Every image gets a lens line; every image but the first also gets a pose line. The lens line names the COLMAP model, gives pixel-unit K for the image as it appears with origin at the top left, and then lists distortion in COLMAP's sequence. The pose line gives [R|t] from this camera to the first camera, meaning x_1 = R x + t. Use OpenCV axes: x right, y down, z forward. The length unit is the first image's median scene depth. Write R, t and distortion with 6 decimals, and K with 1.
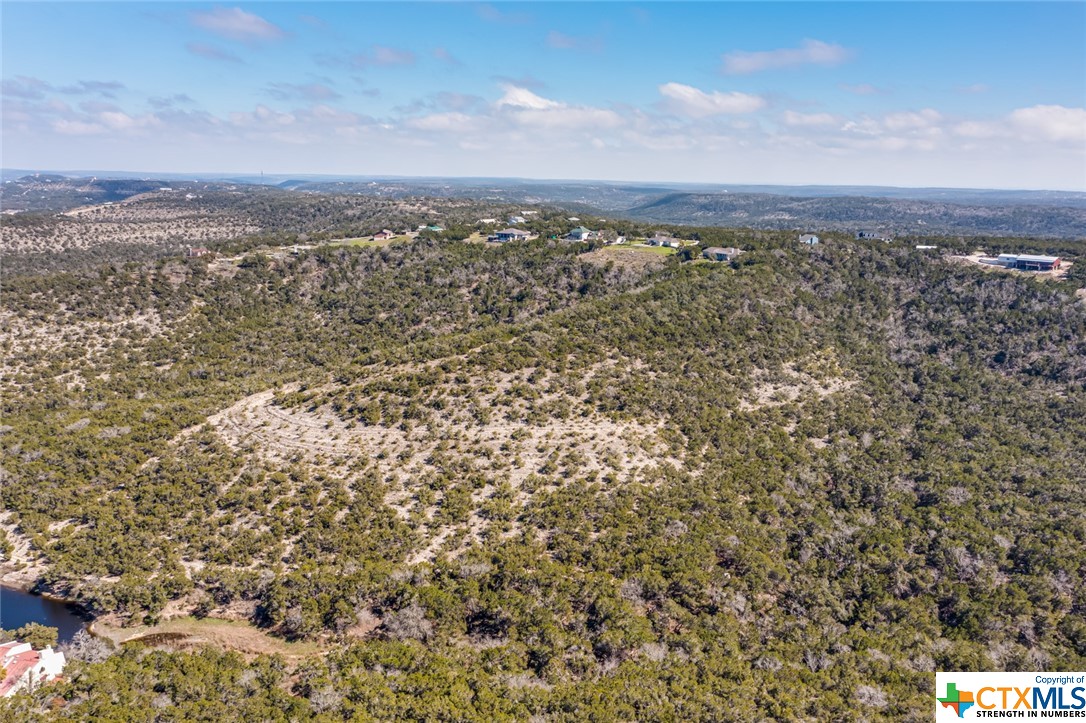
lens RADIAL K [[851.2, 0, 541.1], [0, 851.2, 366.9], [0, 0, 1]] dist [-0.010570, 0.045276]
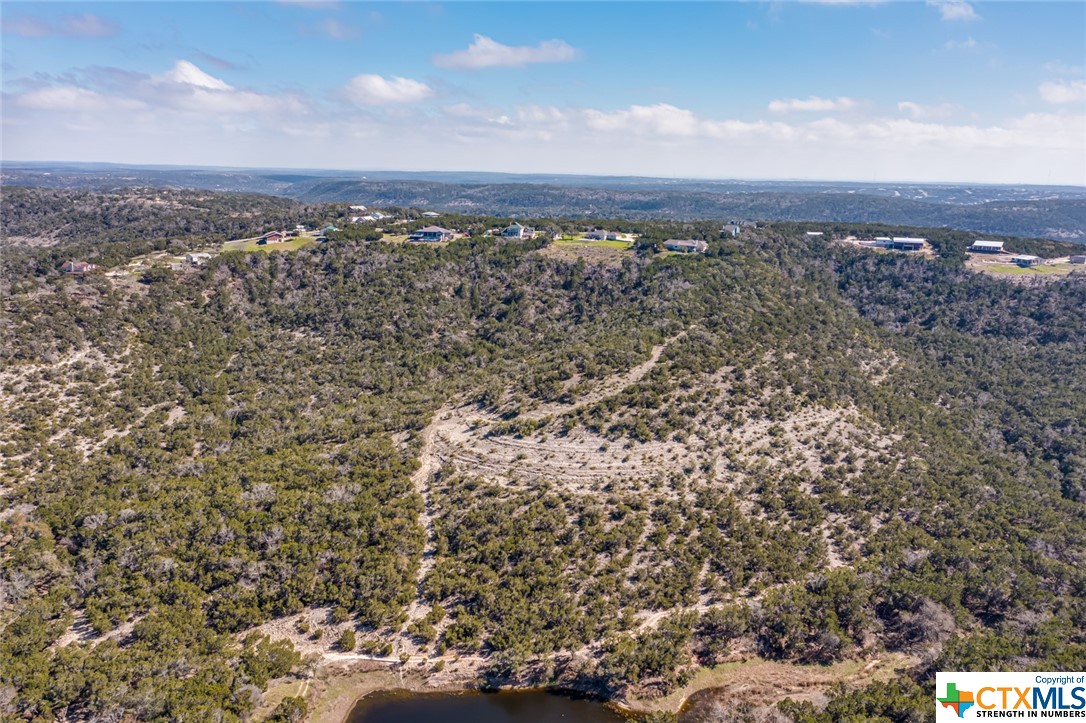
lens RADIAL K [[851.2, 0, 542.5], [0, 851.2, 359.6], [0, 0, 1]] dist [-0.010570, 0.045276]
pose [[0.901279, -0.093660, 0.422994, -0.394486], [0.090312, 0.995520, 0.028000, -0.034124], [-0.423722, 0.012965, 0.905700, 0.100375]]
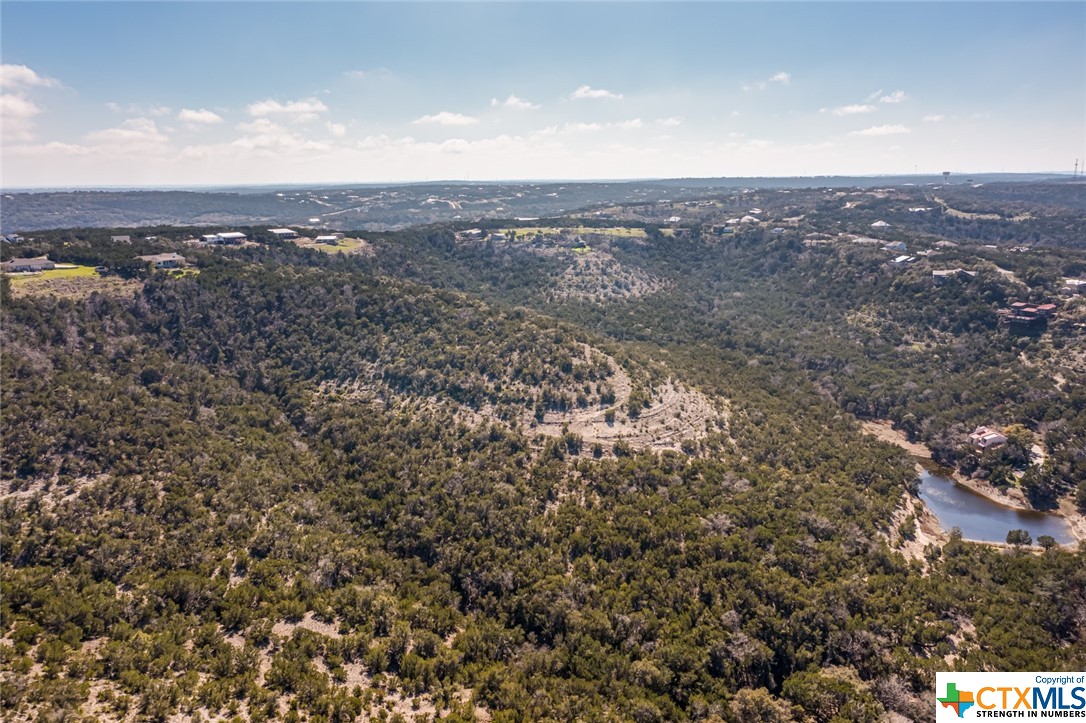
lens RADIAL K [[851.2, 0, 538.4], [0, 851.2, 356.3], [0, 0, 1]] dist [-0.010570, 0.045276]
pose [[-0.254314, -0.214752, 0.942977, -0.723366], [0.221756, 0.936108, 0.272994, -0.185599], [-0.941355, 0.278537, -0.190443, 0.779644]]
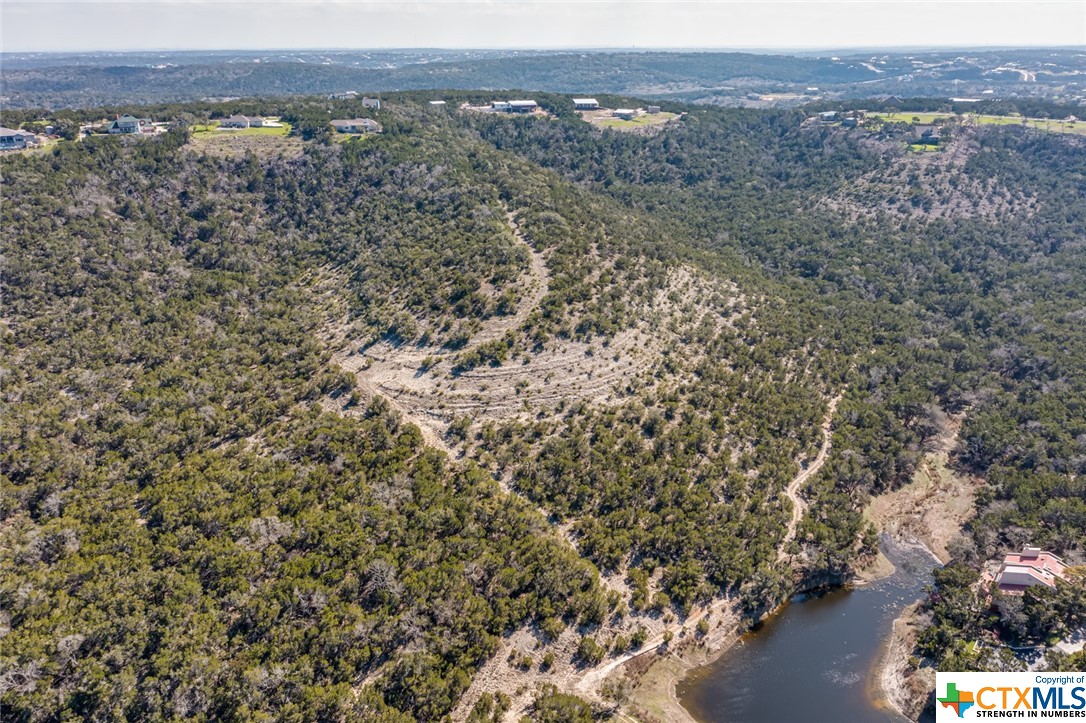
lens RADIAL K [[851.2, 0, 538.9], [0, 851.2, 359.7], [0, 0, 1]] dist [-0.010570, 0.045276]
pose [[0.425173, -0.335196, 0.840757, -0.560973], [0.212045, 0.939935, 0.267506, -0.092072], [-0.879923, 0.064542, 0.470711, 0.362683]]
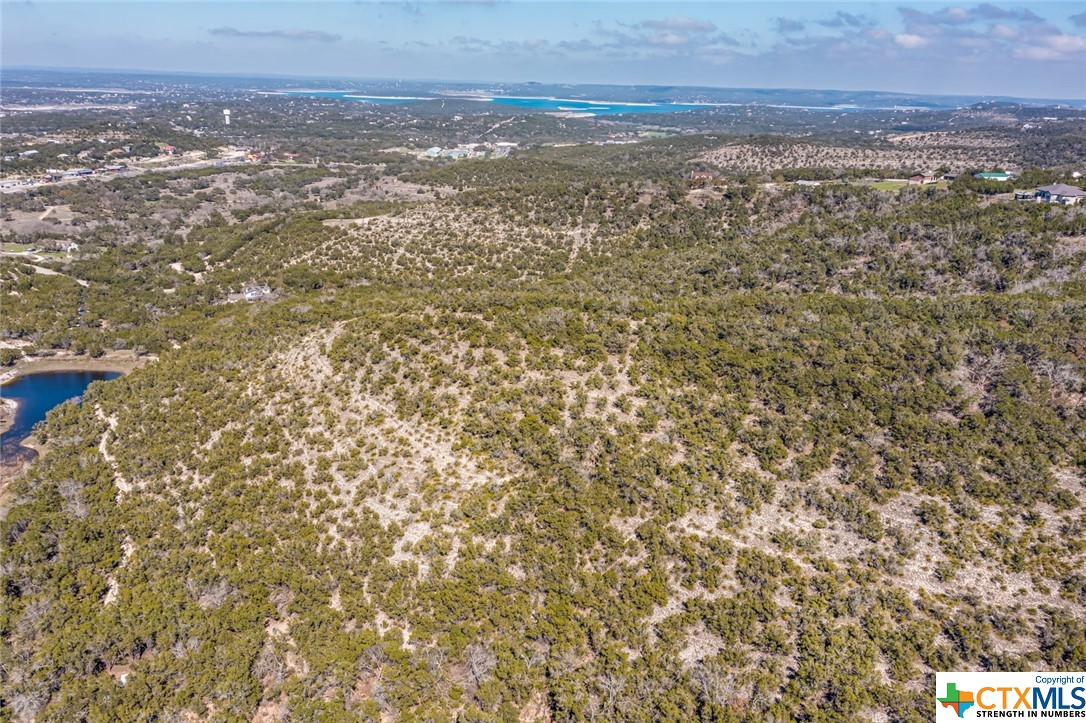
lens RADIAL K [[851.2, 0, 545.9], [0, 851.2, 360.3], [0, 0, 1]] dist [-0.010570, 0.045276]
pose [[0.507947, 0.268018, -0.818631, 0.382219], [-0.209510, 0.960263, 0.184391, -0.083845], [0.835521, 0.077851, 0.543916, 0.387206]]
